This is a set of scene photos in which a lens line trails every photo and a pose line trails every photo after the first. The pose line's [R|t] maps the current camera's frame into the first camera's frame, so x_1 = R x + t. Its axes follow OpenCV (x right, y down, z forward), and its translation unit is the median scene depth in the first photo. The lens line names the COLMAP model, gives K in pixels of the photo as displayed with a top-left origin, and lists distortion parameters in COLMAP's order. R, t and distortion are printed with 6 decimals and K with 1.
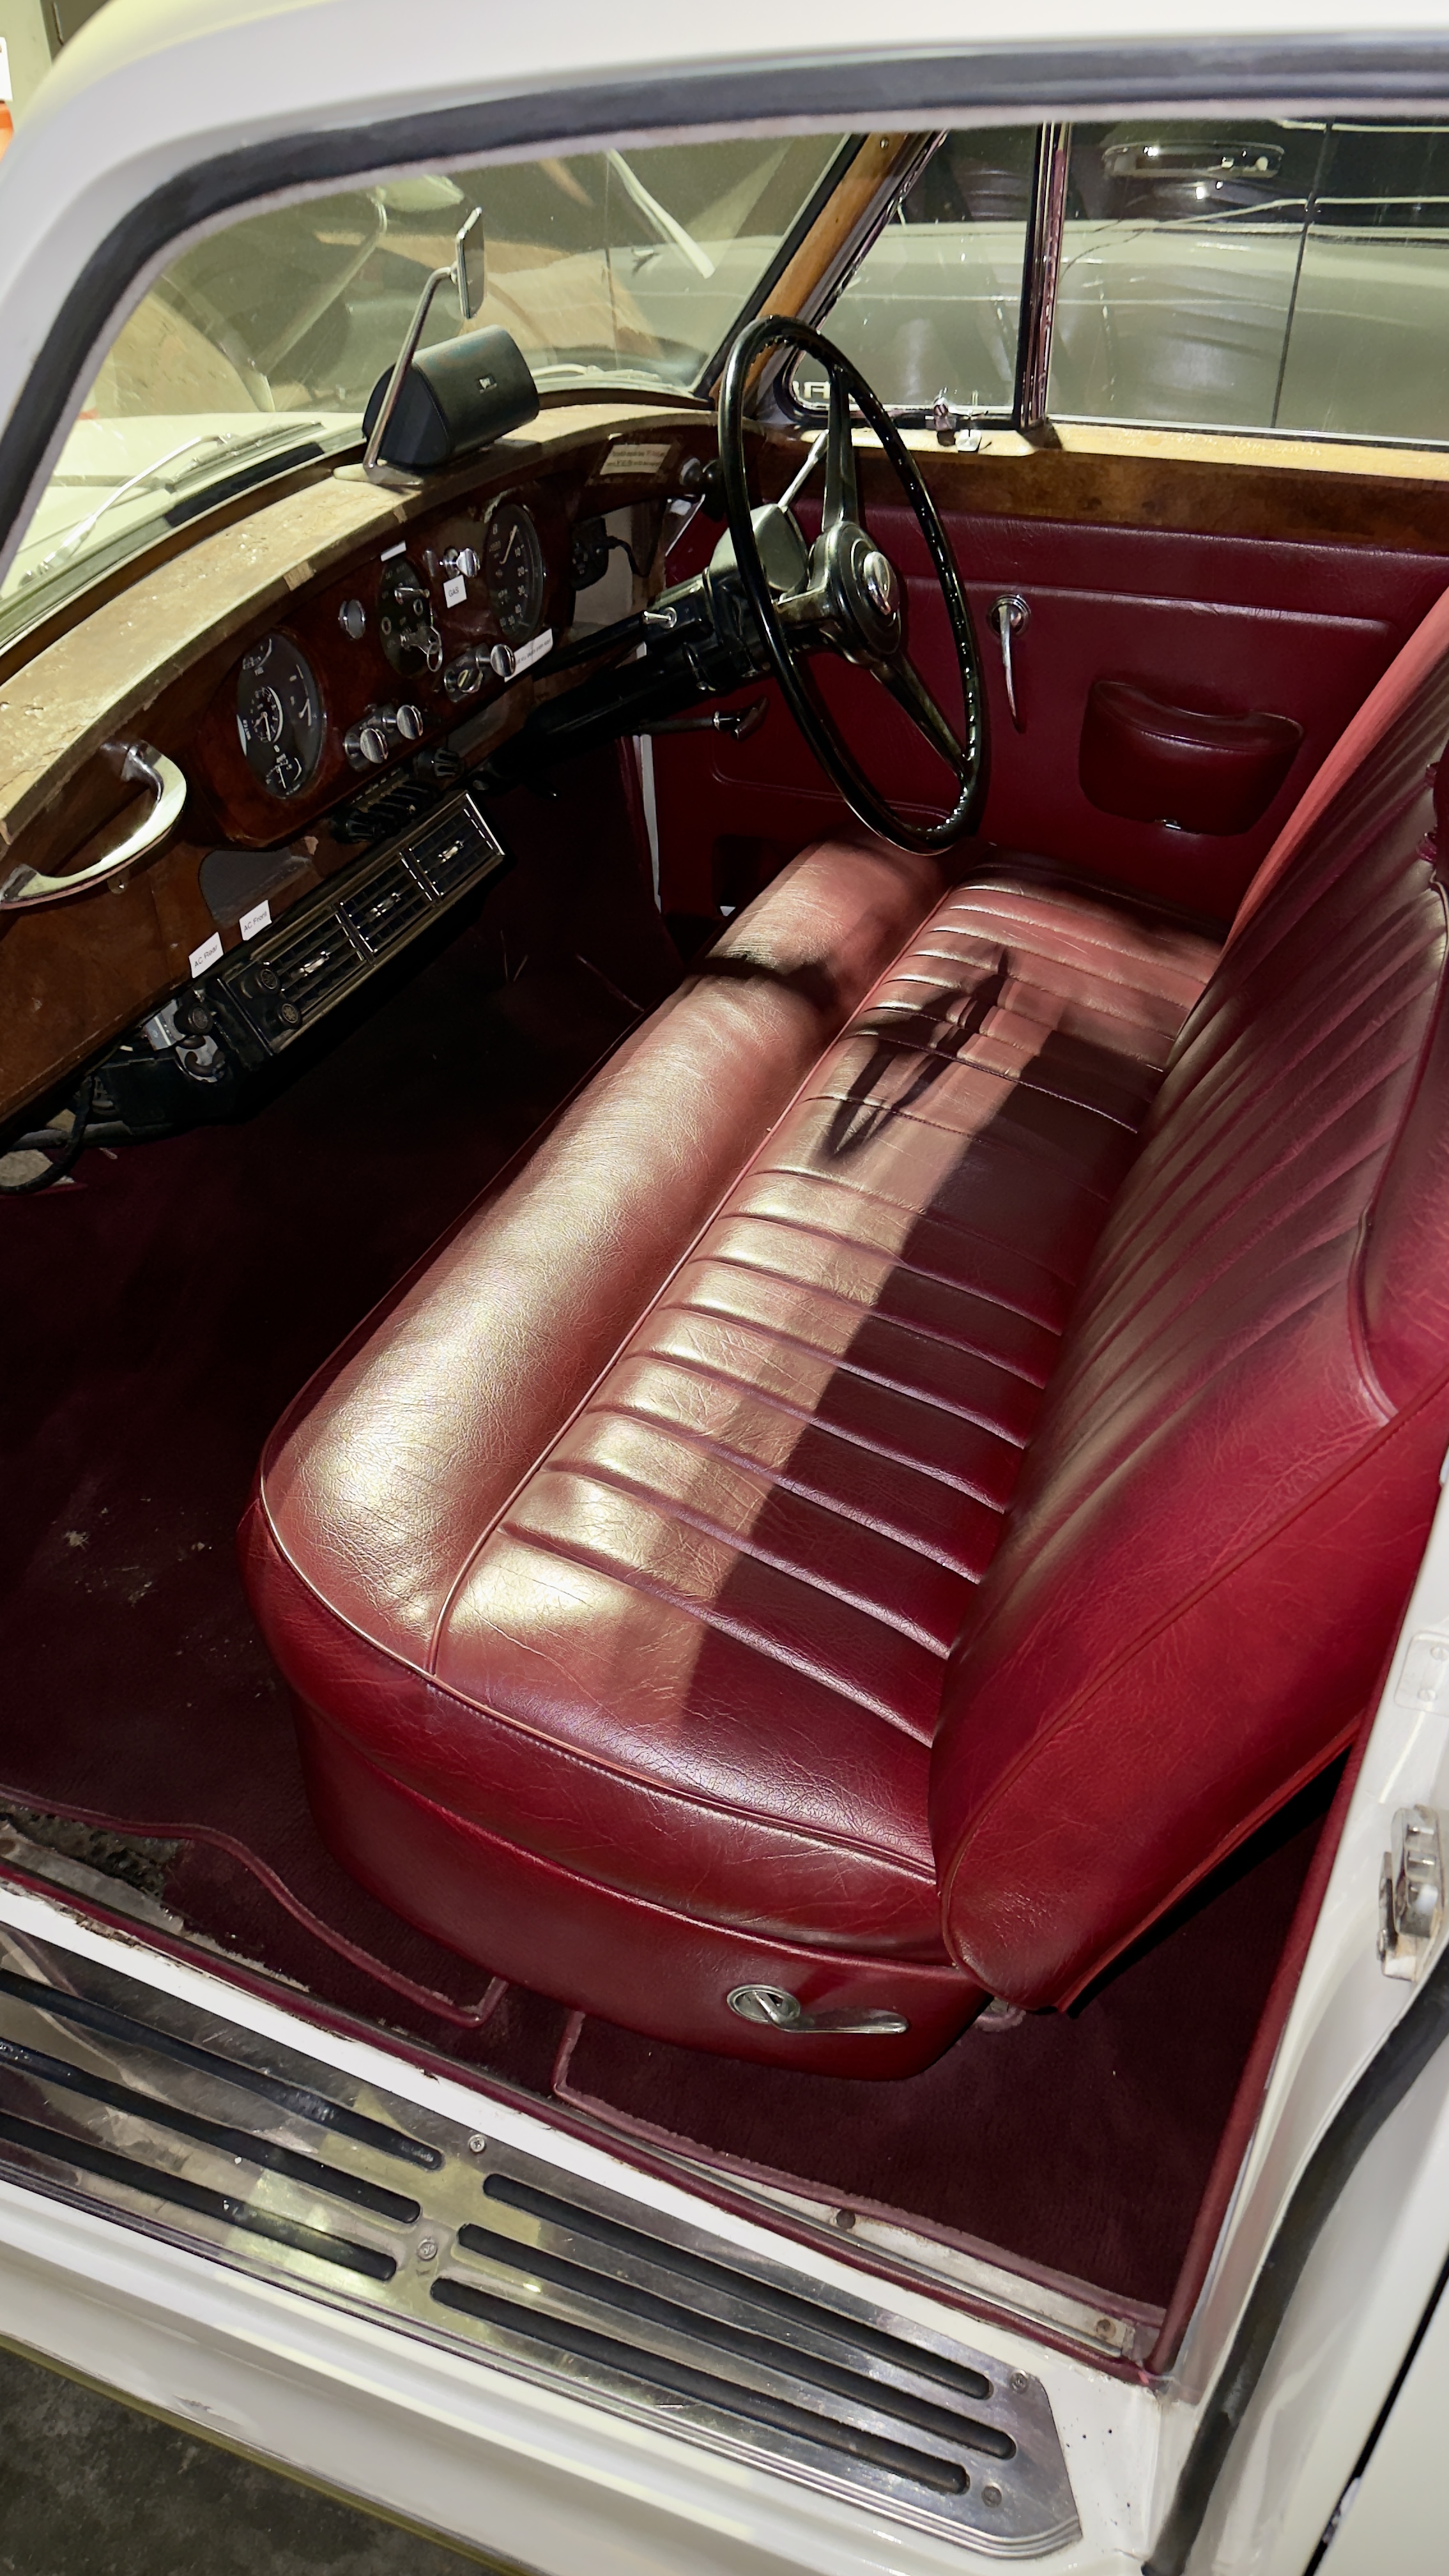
lens RADIAL K [[1793.1, 0, 726.9], [0, 1793.1, 1286.8], [0, 0, 1]] dist [-0.003447, -0.000852]
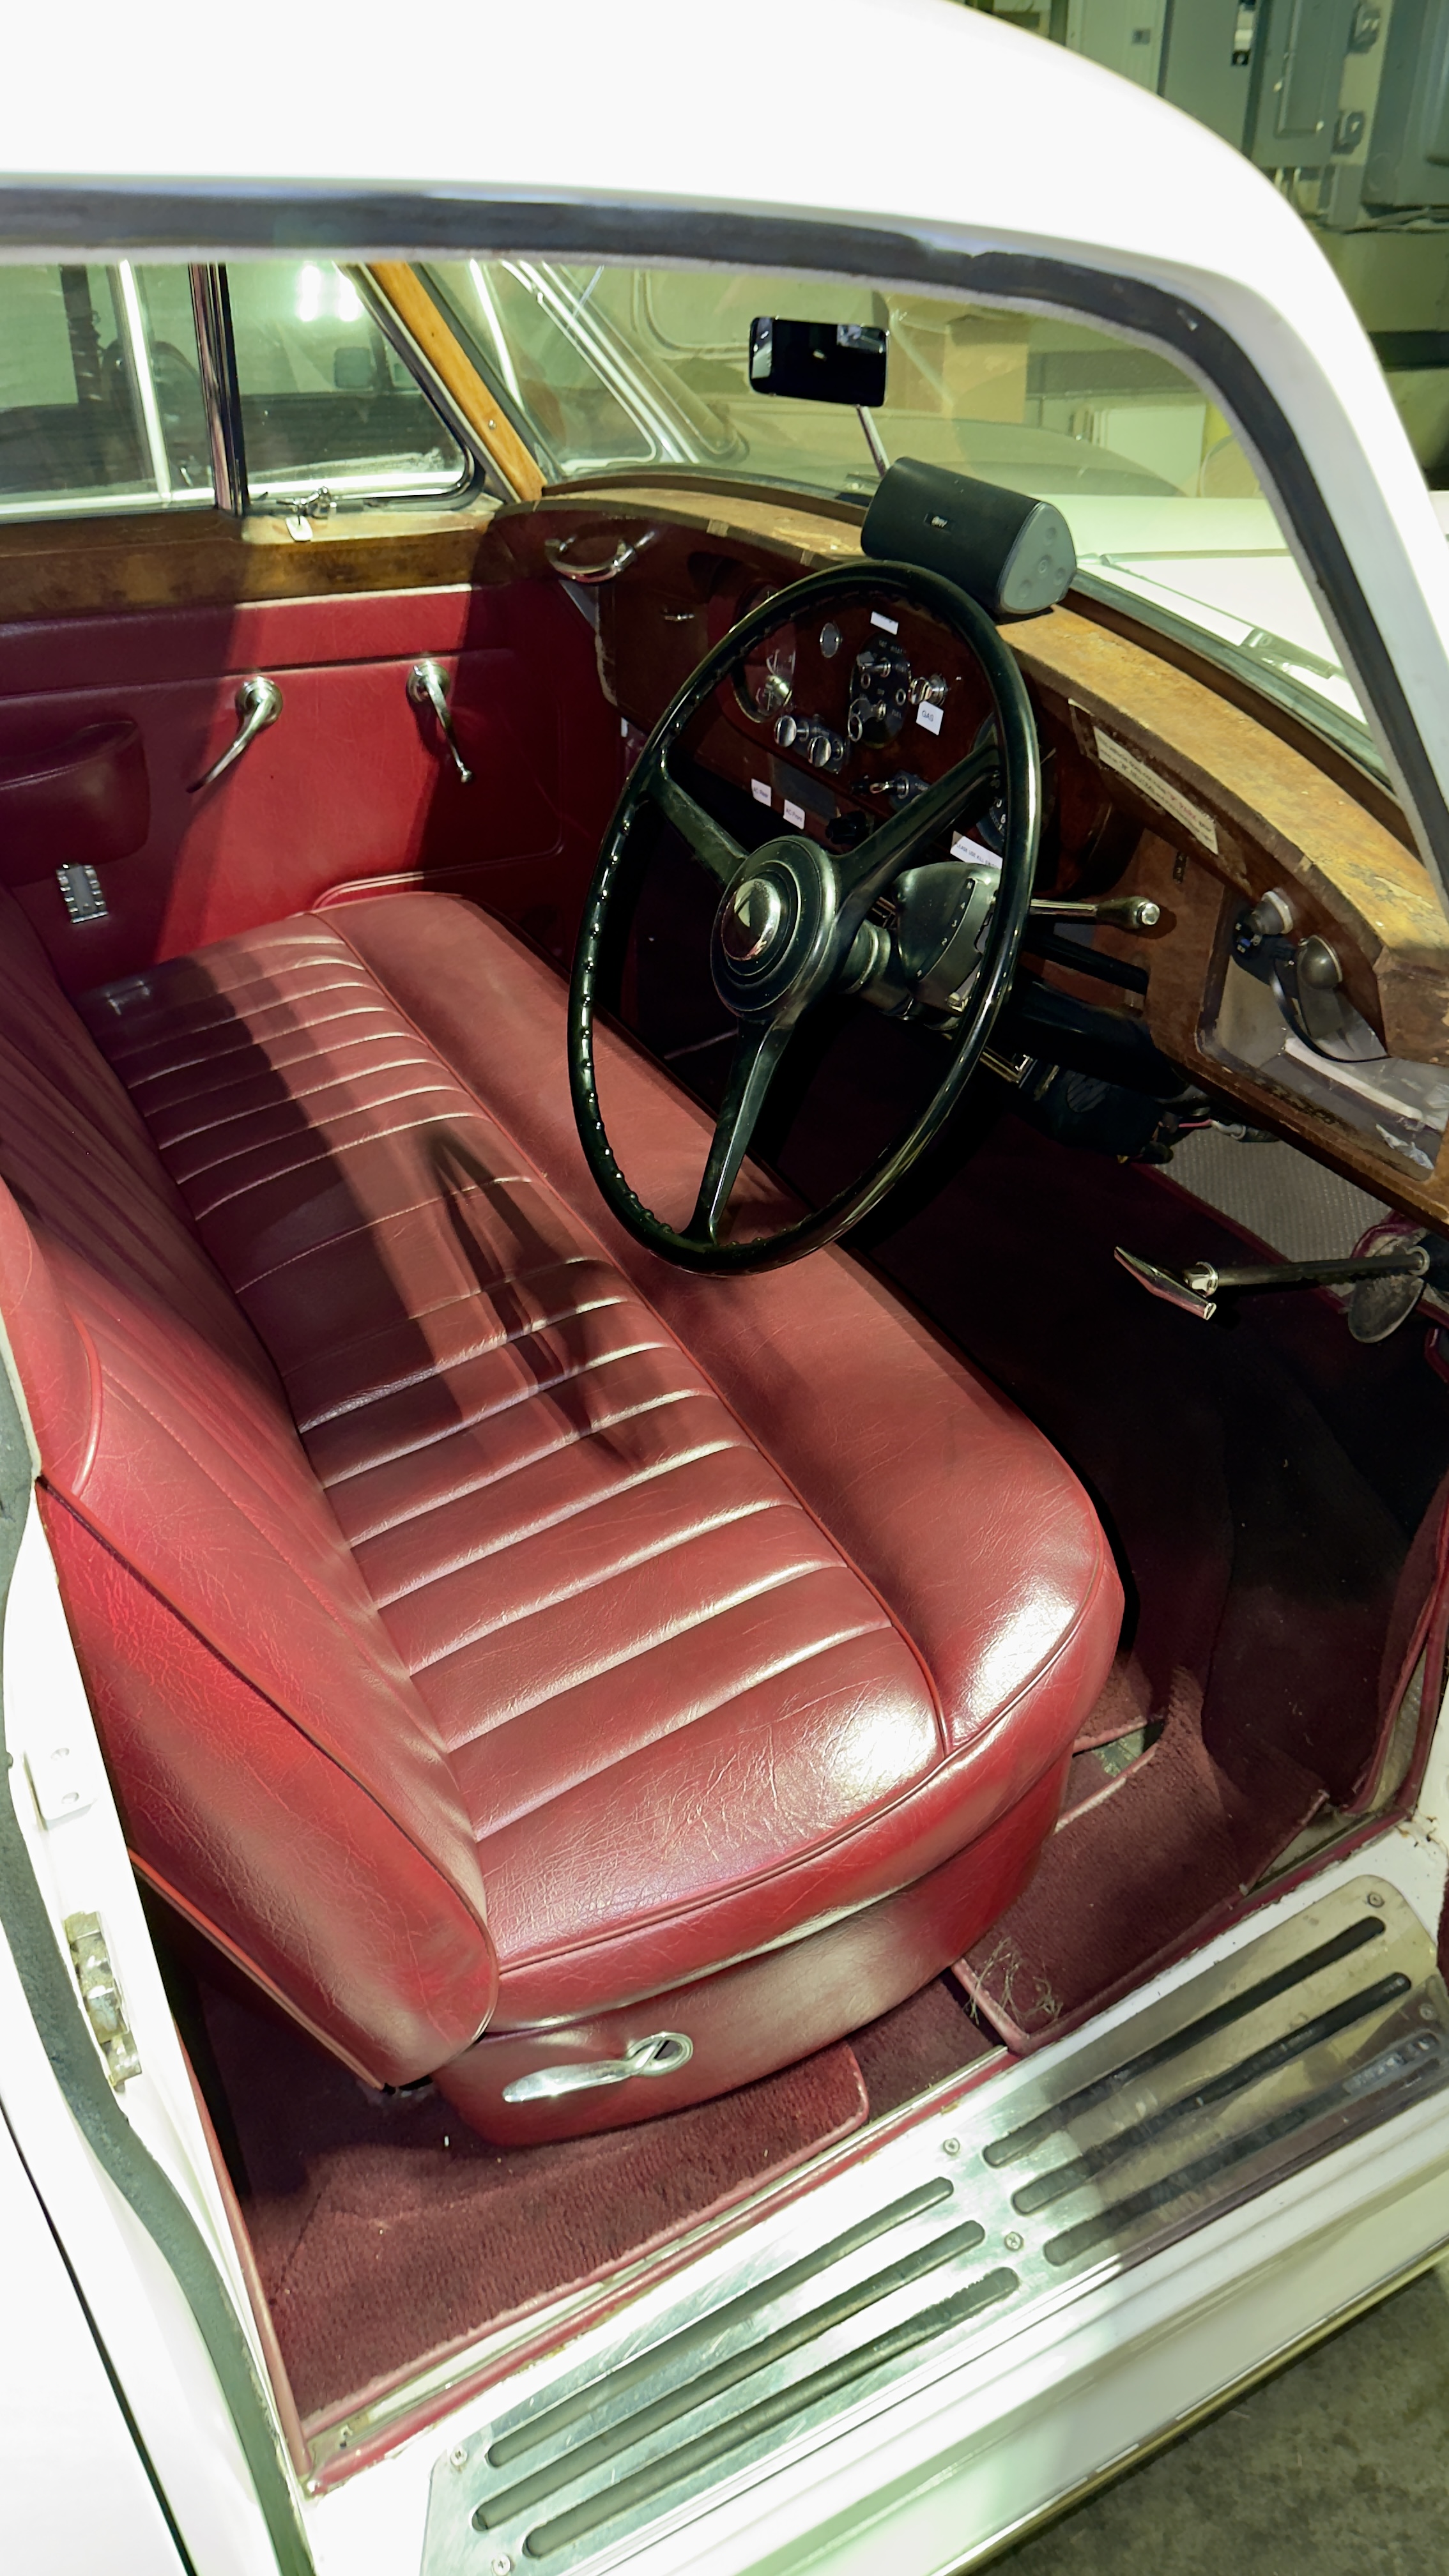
lens RADIAL K [[1793.1, 0, 726.4], [0, 1793.1, 1291.3], [0, 0, 1]] dist [-0.003447, -0.000852]
pose [[-0.653160, 0.429872, -0.623371, 0.651296], [-0.462188, 0.425771, 0.777883, -0.944311], [0.599804, 0.796197, -0.079415, 1.239376]]
